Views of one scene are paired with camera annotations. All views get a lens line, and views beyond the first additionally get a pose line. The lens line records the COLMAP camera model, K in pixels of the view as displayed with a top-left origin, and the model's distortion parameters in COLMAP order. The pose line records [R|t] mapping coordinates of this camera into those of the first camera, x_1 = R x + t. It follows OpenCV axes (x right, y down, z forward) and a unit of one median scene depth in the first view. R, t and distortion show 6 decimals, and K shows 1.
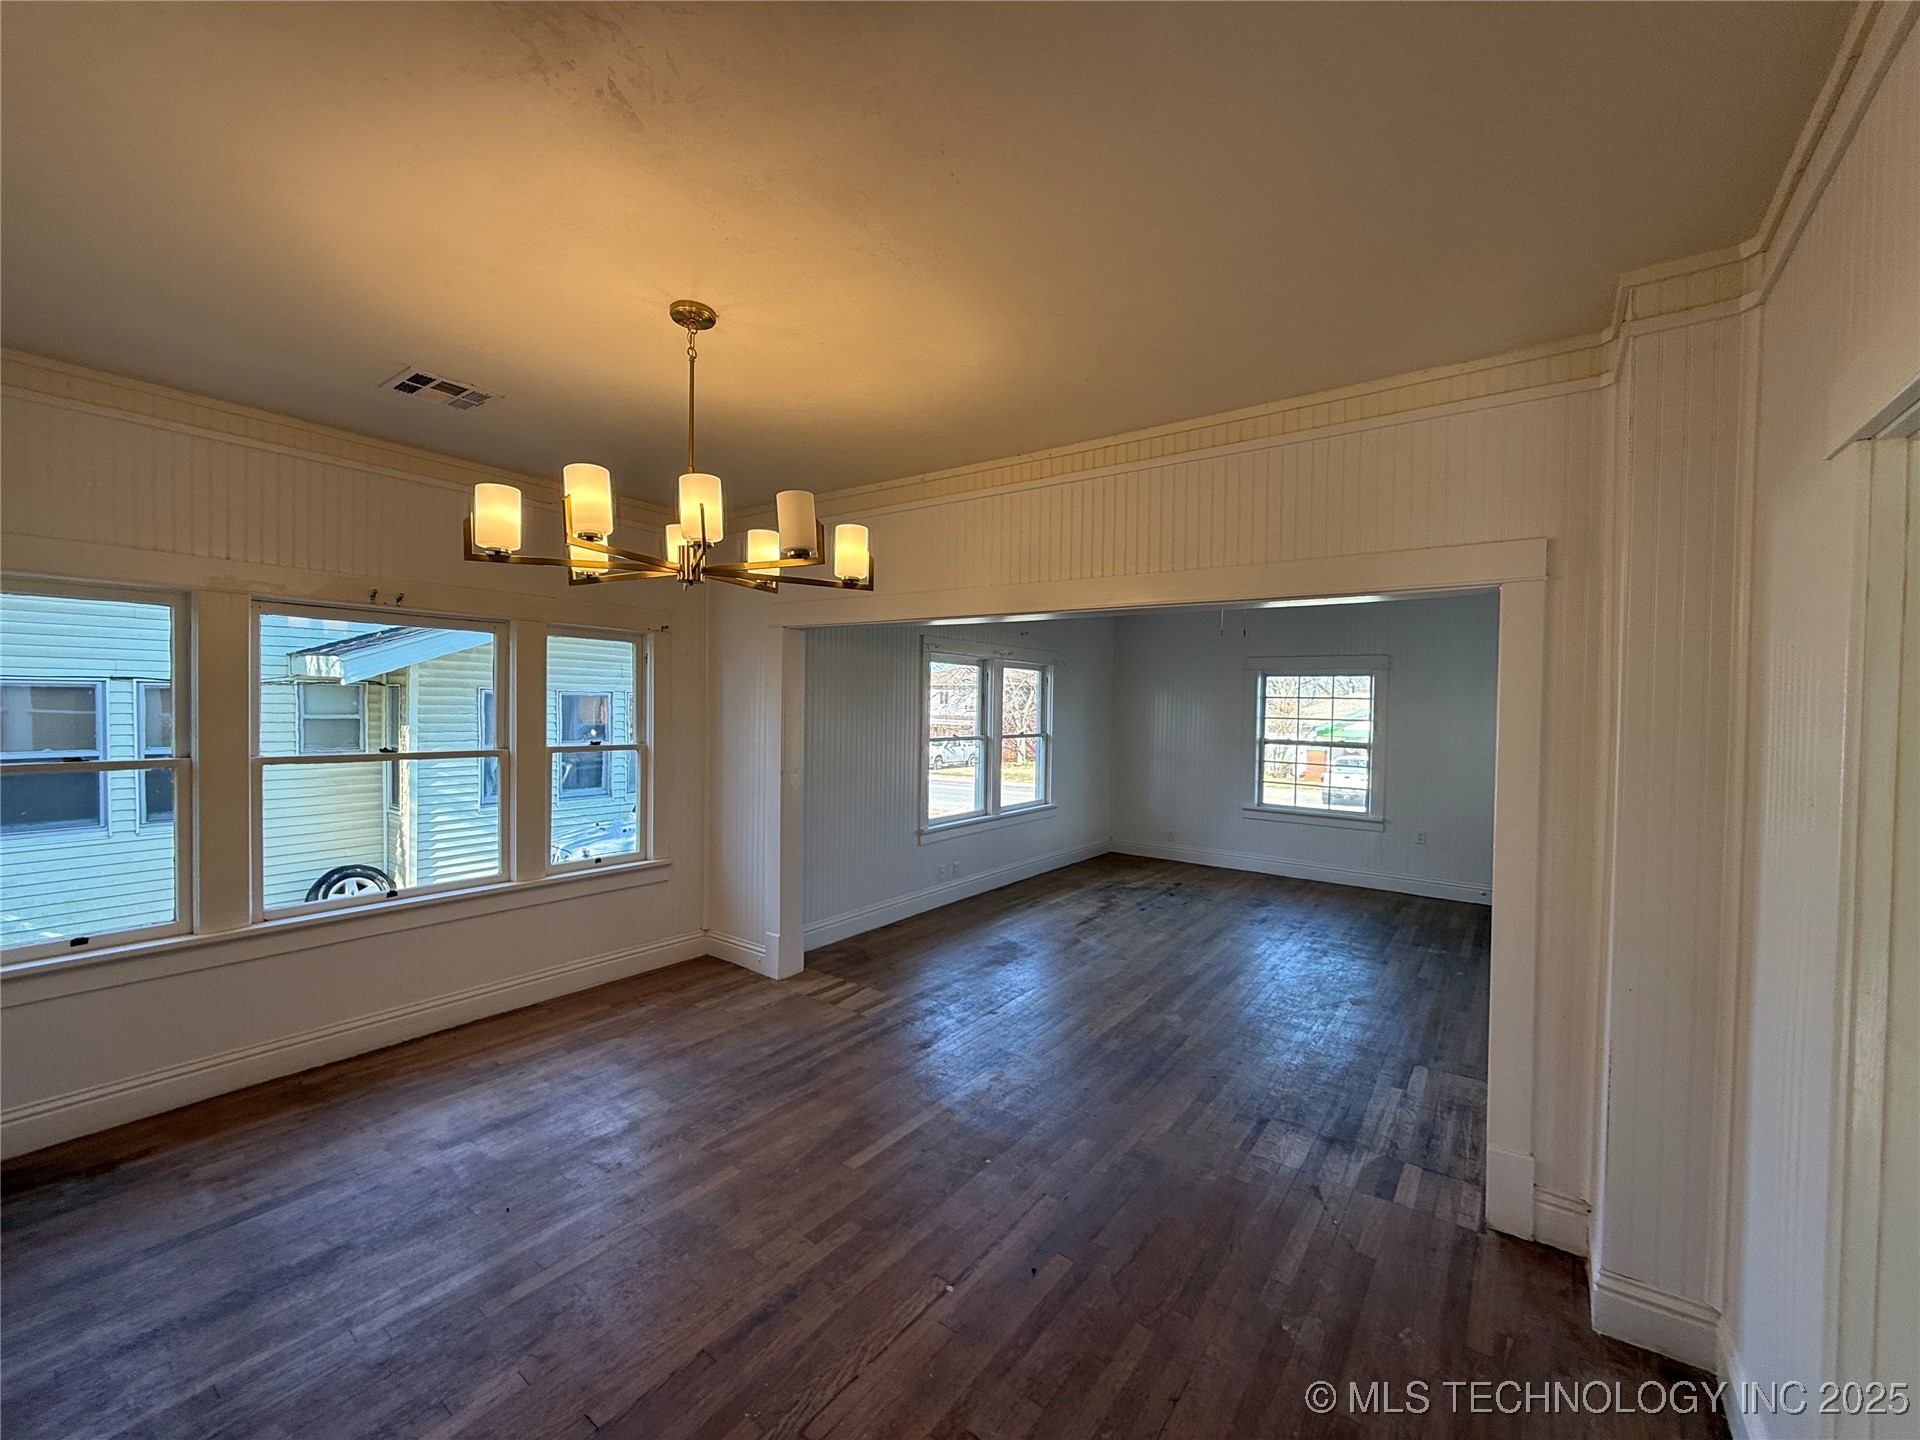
lens RADIAL K [[765.8, 0, 953.2], [0, 765.8, 720.3], [0, 0, 1]] dist [-0.000293, 0.000671]
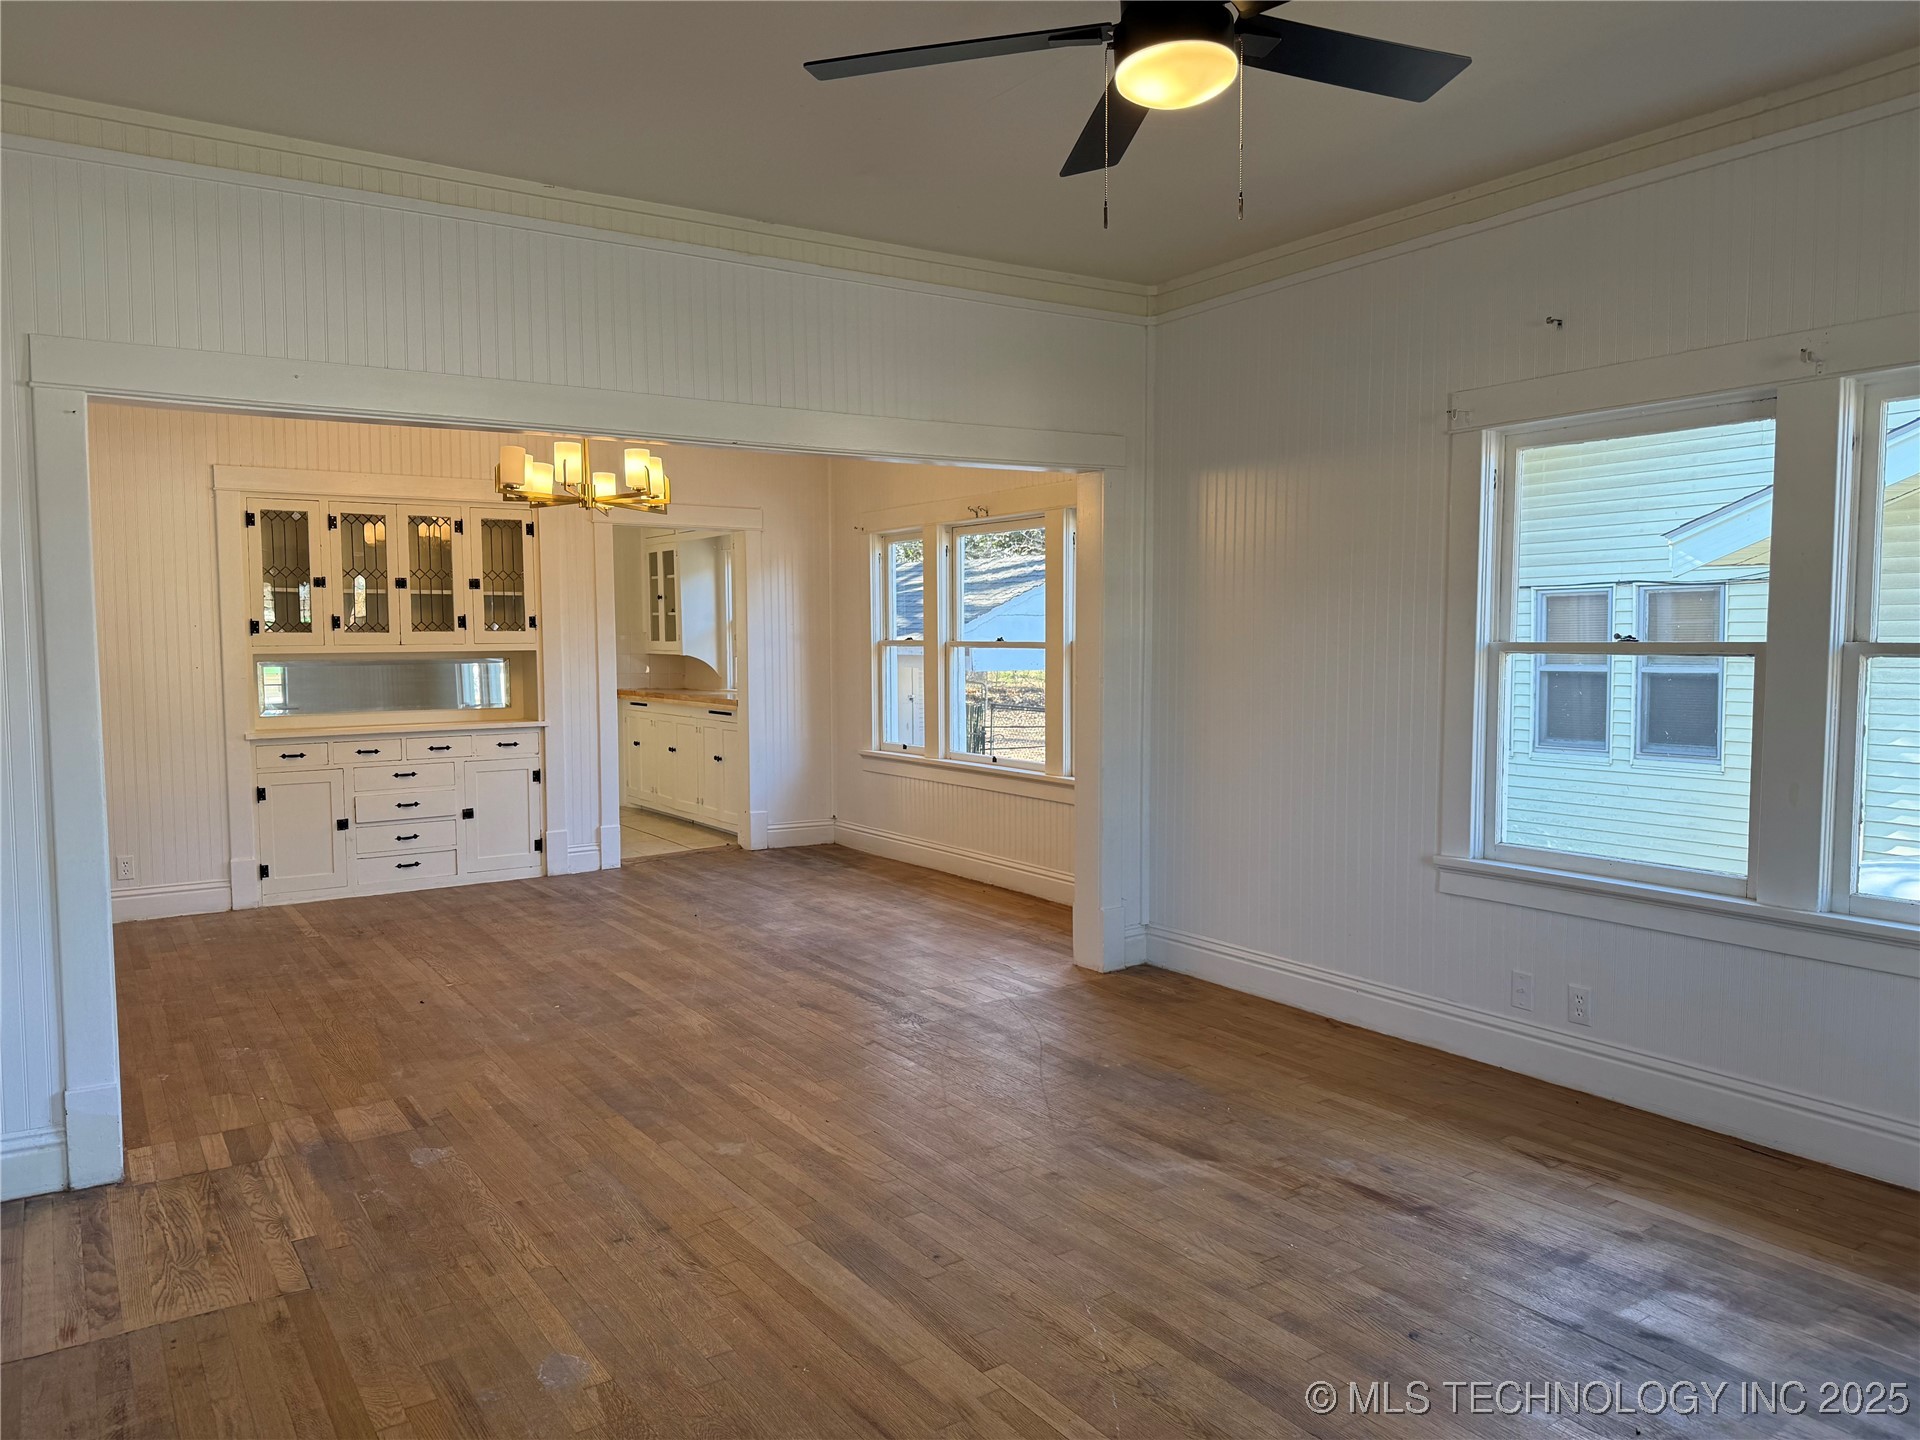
lens RADIAL K [[1340.9, 0, 973.5], [0, 1340.9, 739.2], [0, 0, 1]] dist [0.070676, -0.096192]
pose [[-0.323150, 0.062609, -0.944274, 1.181606], [-0.017030, 0.997263, 0.071950, 0.043987], [0.946195, 0.039331, -0.321199, 1.565643]]
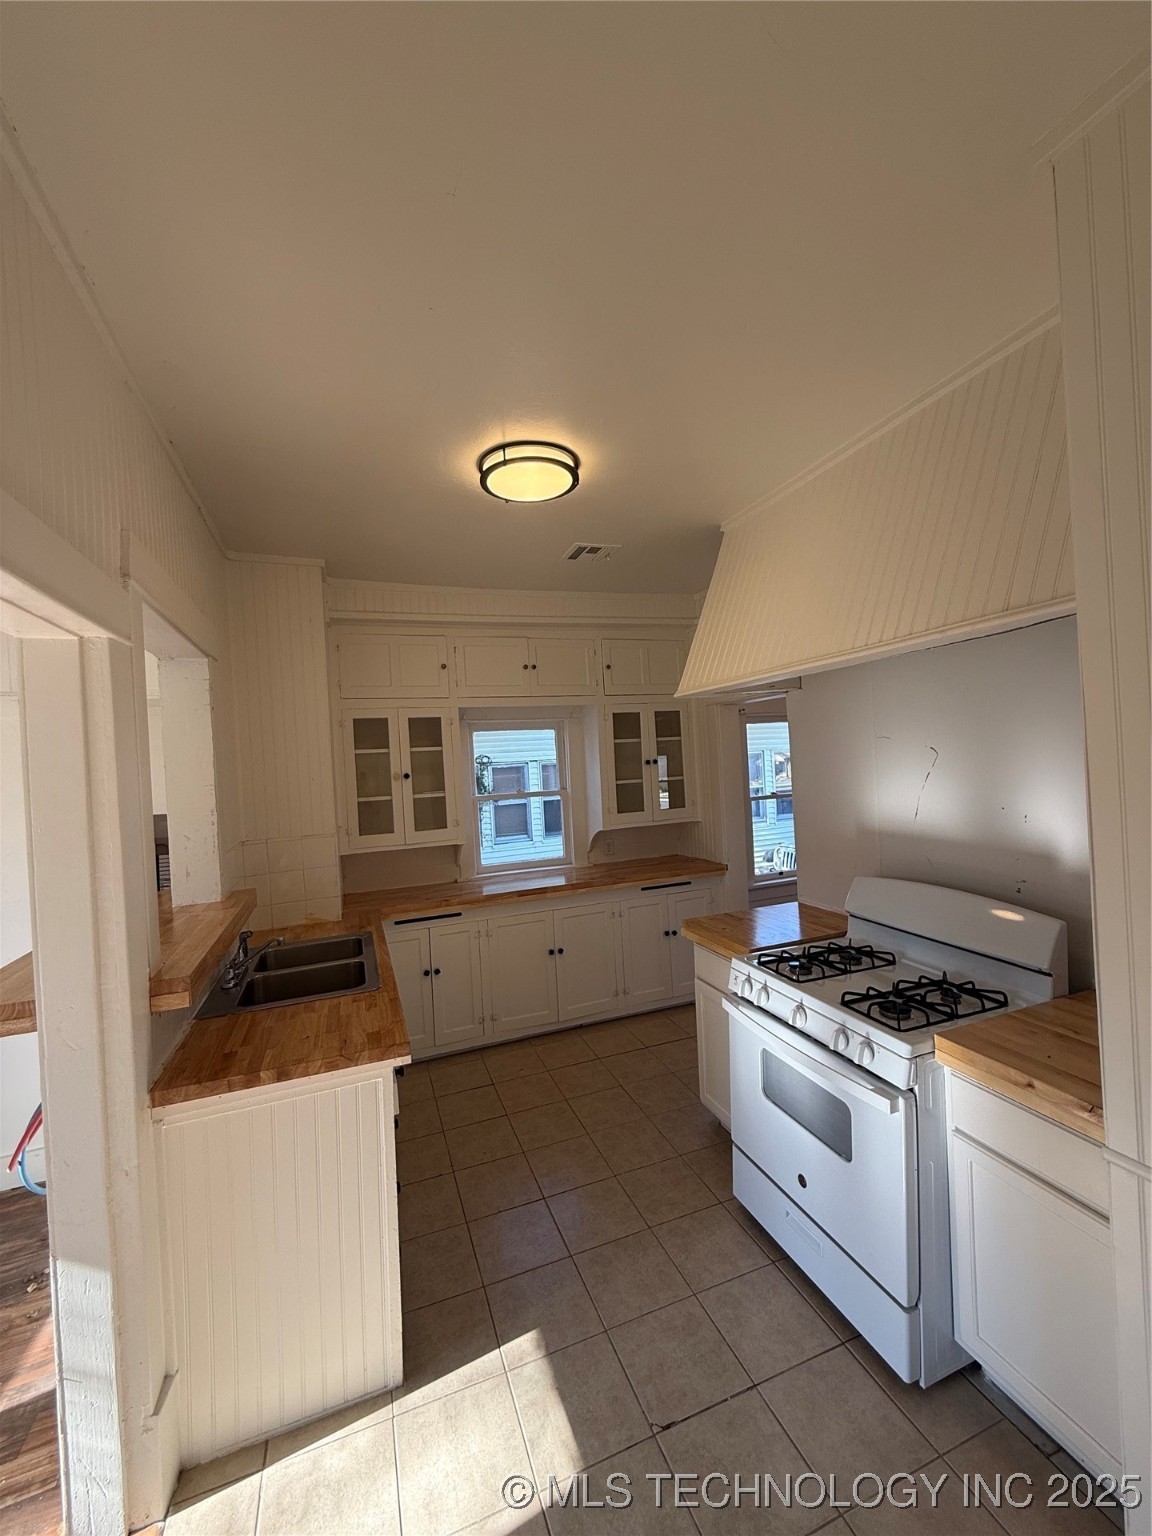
lens RADIAL K [[612.6, 0, 575.7], [0, 612.6, 766.0], [0, 0, 1]] dist [-0.000293, 0.000671]
pose [[0.842024, -0.054435, -0.536686, -0.494978], [0.053536, 0.998416, -0.017273, -0.024348], [0.536777, -0.014188, 0.843605, -0.643944]]
